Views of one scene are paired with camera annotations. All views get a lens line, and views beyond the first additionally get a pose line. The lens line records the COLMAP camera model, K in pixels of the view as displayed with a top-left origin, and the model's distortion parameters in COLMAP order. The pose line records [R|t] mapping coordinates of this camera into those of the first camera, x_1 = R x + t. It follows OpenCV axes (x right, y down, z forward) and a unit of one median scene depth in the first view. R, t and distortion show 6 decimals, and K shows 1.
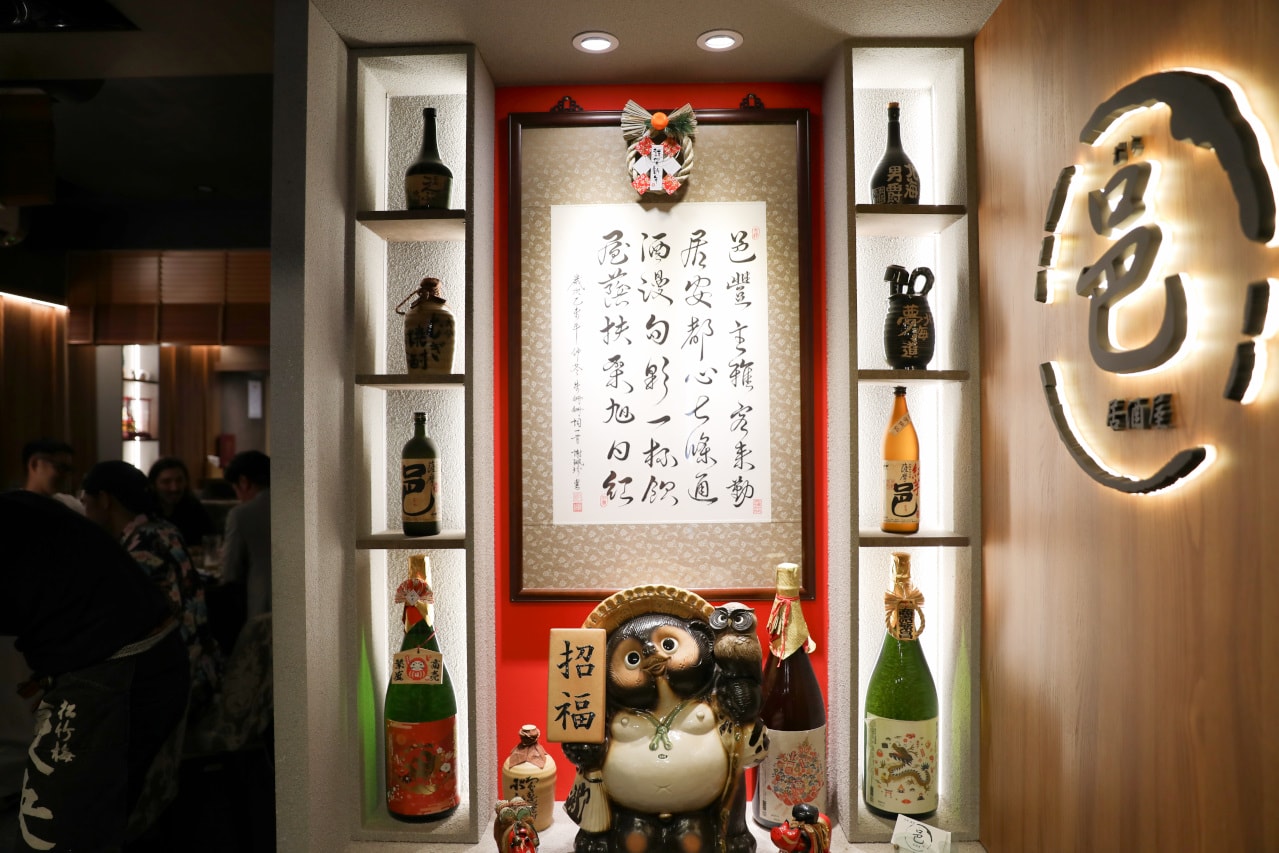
lens RADIAL K [[891.7, 0, 644.4], [0, 891.7, 431.0], [0, 0, 1]] dist [-0.067806, 0.047024]
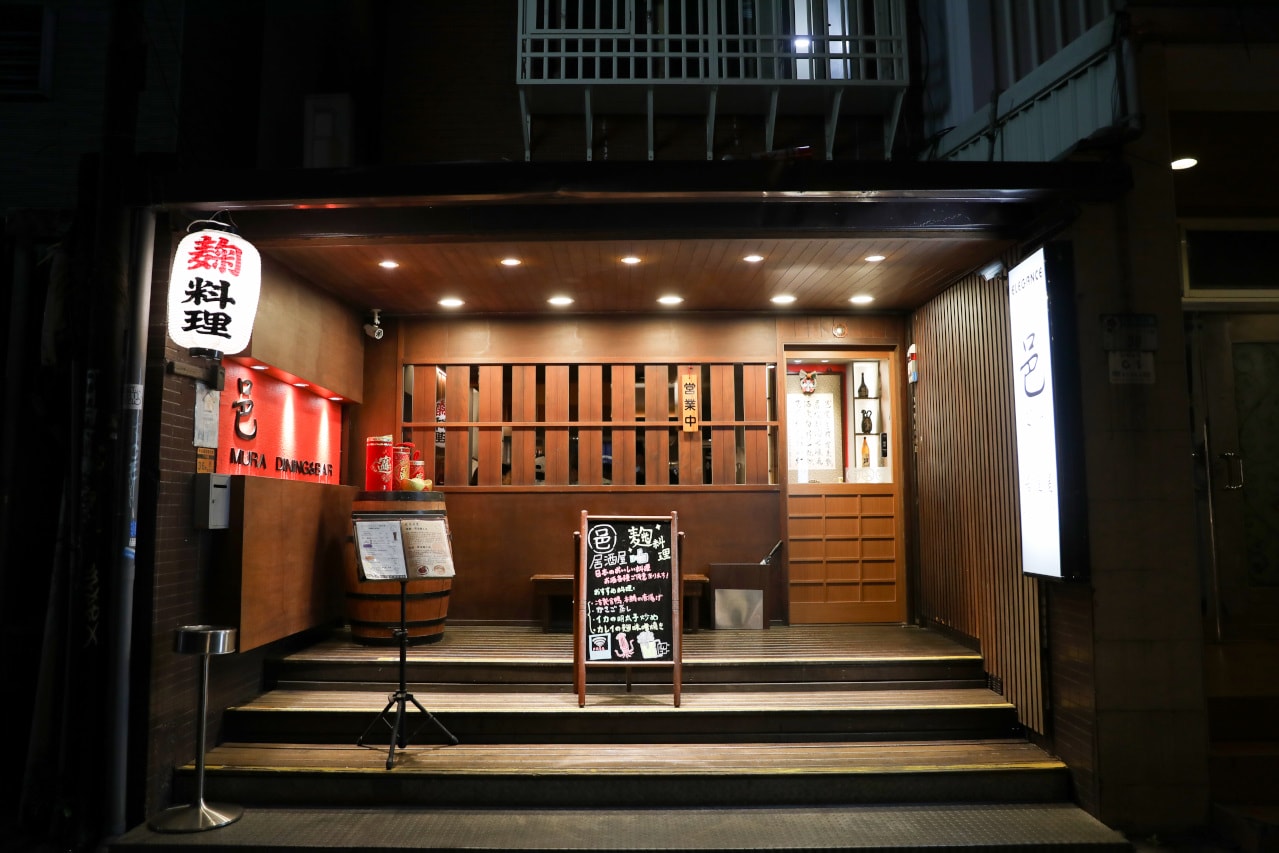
lens RADIAL K [[891.7, 0, 646.9], [0, 891.7, 413.7], [0, 0, 1]] dist [-0.067806, 0.047024]
pose [[0.998986, 0.006103, 0.044615, -0.998403], [-0.001762, 0.995311, -0.096710, 0.265548], [-0.044996, 0.096533, 0.994312, -3.374741]]
